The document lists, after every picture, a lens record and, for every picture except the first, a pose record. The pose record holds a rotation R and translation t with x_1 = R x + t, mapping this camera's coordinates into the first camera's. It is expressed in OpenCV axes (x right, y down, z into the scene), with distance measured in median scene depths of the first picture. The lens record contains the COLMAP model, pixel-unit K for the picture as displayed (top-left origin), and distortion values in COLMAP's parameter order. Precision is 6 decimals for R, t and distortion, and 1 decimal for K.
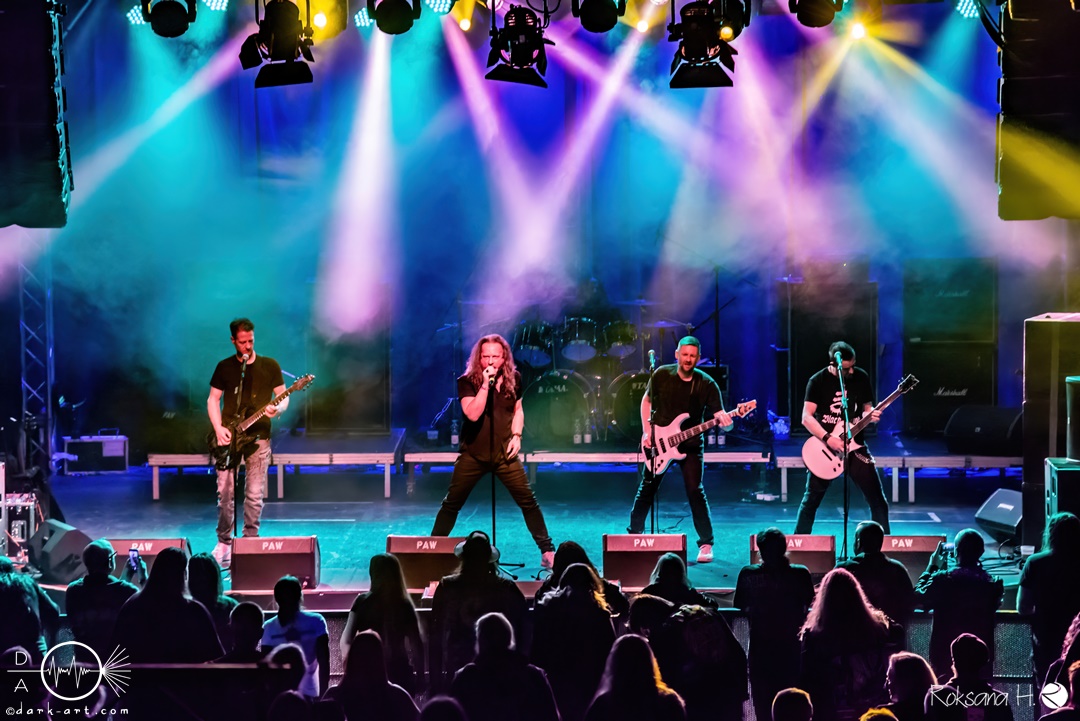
lens RADIAL K [[3494.1, 0, 540.0], [0, 3494.1, 360.5], [0, 0, 1]] dist [1.063750, 0.156740]
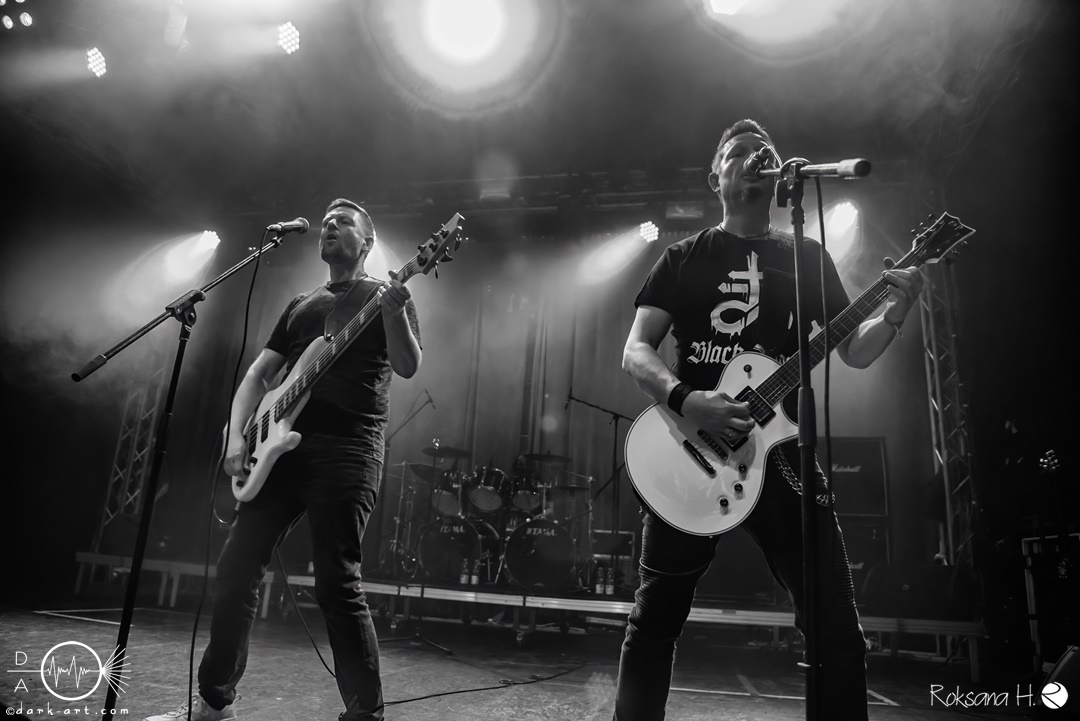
lens RADIAL K [[700.4, 0, 540.0], [0, 700.4, 360.5], [0, 0, 1]] dist [-0.110883, 0.053461]
pose [[0.980498, 0.013057, -0.196094, 0.079312], [-0.088814, 0.919529, -0.382856, 0.044541], [0.175315, 0.392806, 0.902756, 0.934336]]
